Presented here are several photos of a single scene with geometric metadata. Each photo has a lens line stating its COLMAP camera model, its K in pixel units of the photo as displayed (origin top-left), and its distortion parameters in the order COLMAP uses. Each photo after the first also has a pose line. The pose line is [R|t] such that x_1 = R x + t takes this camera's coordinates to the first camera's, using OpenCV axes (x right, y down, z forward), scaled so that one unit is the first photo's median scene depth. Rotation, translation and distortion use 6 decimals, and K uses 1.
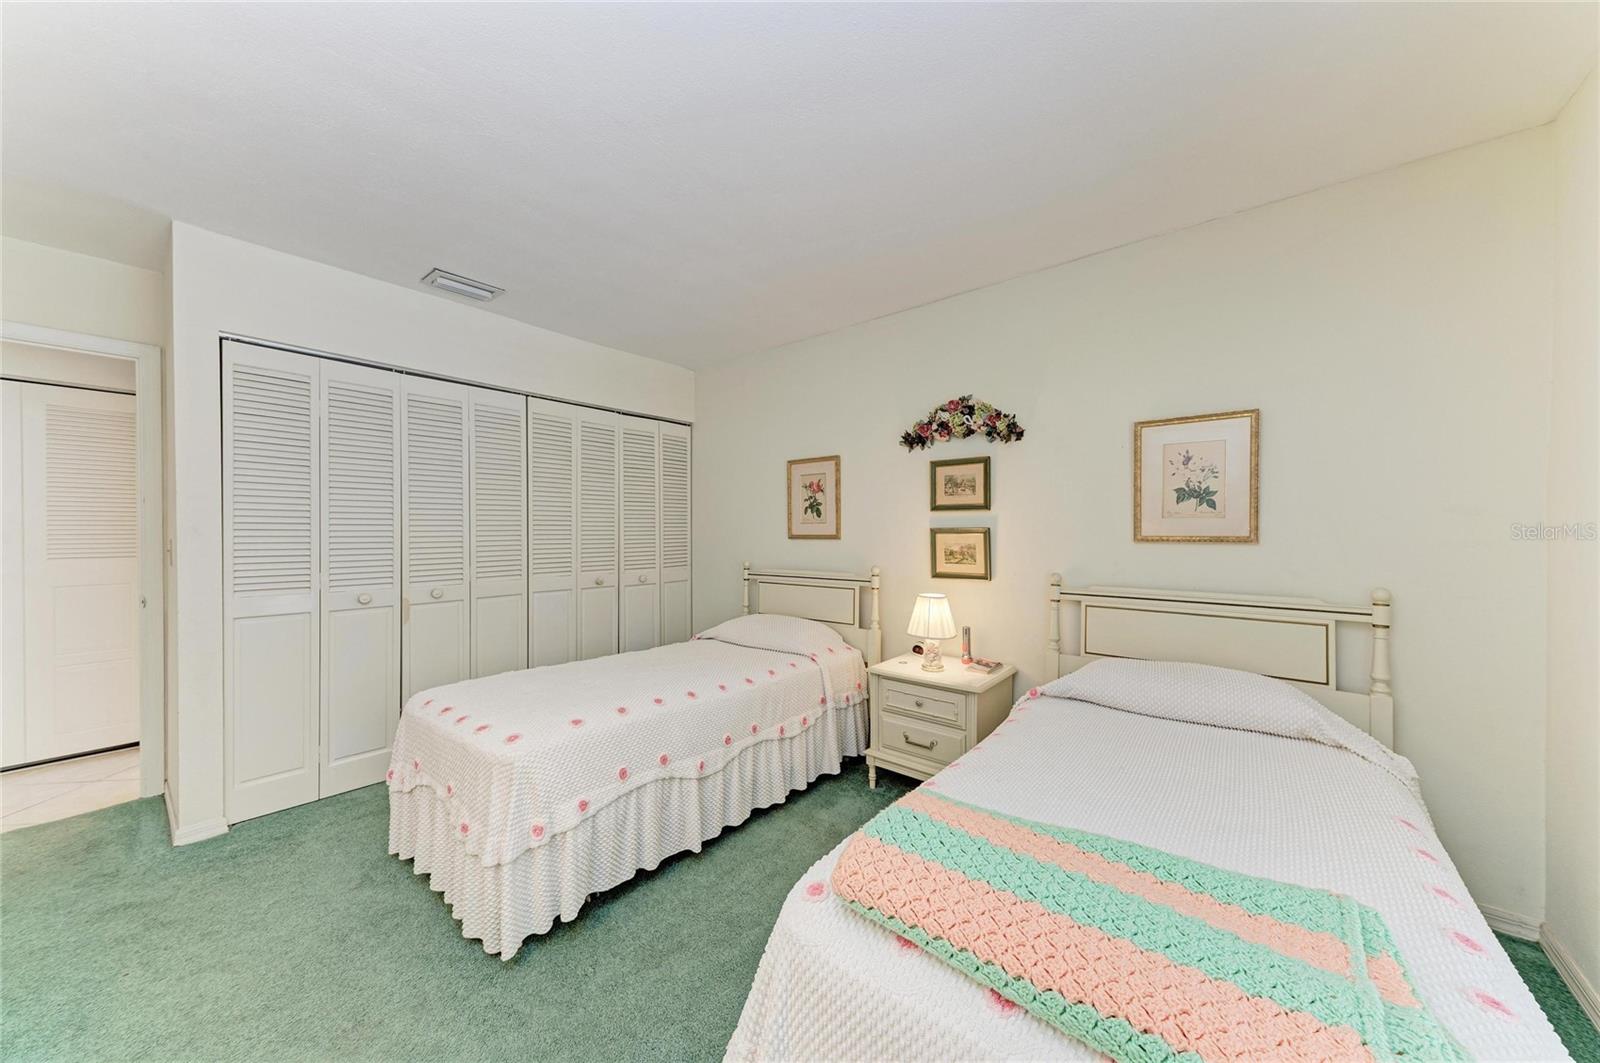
lens RADIAL K [[559.9, 0, 798.4], [0, 559.9, 532.4], [0, 0, 1]] dist [0.000714, 0.000009]
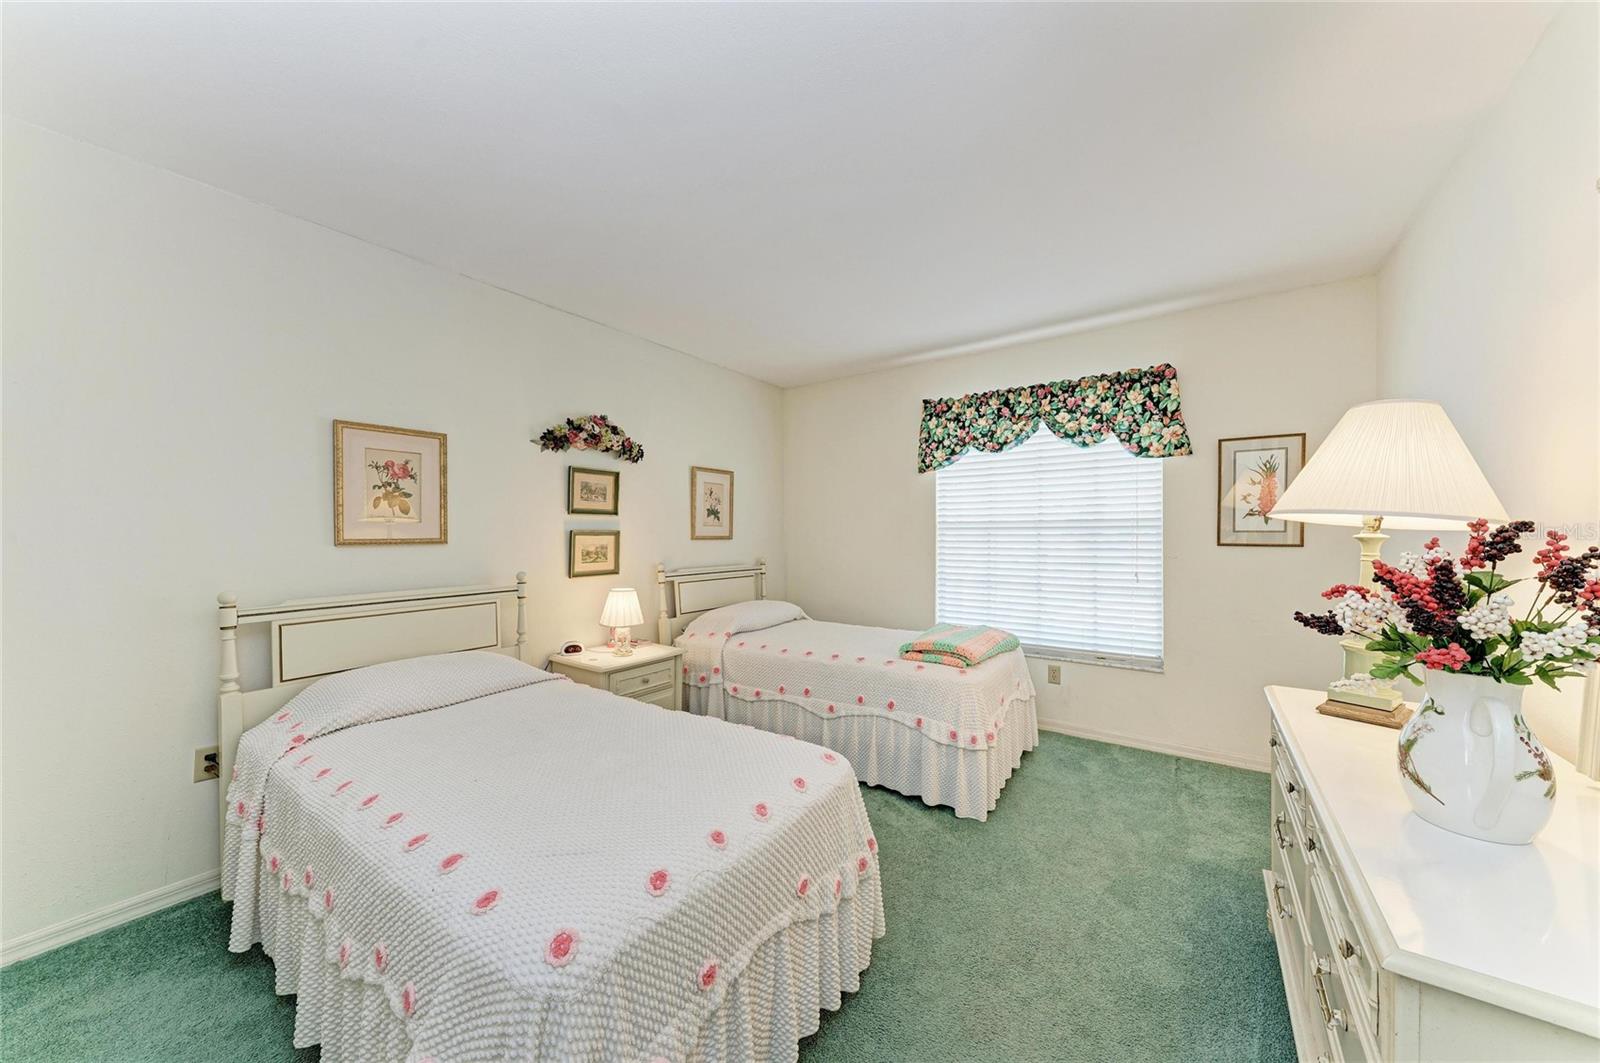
lens RADIAL K [[559.9, 0, 798.7], [0, 559.9, 532.9], [0, 0, 1]] dist [0.000714, 0.000009]
pose [[-0.086258, 0.001489, 0.996272, -0.847760], [0.004836, 0.999988, -0.001075, 0.000210], [-0.996261, 0.004725, -0.086264, 0.681576]]
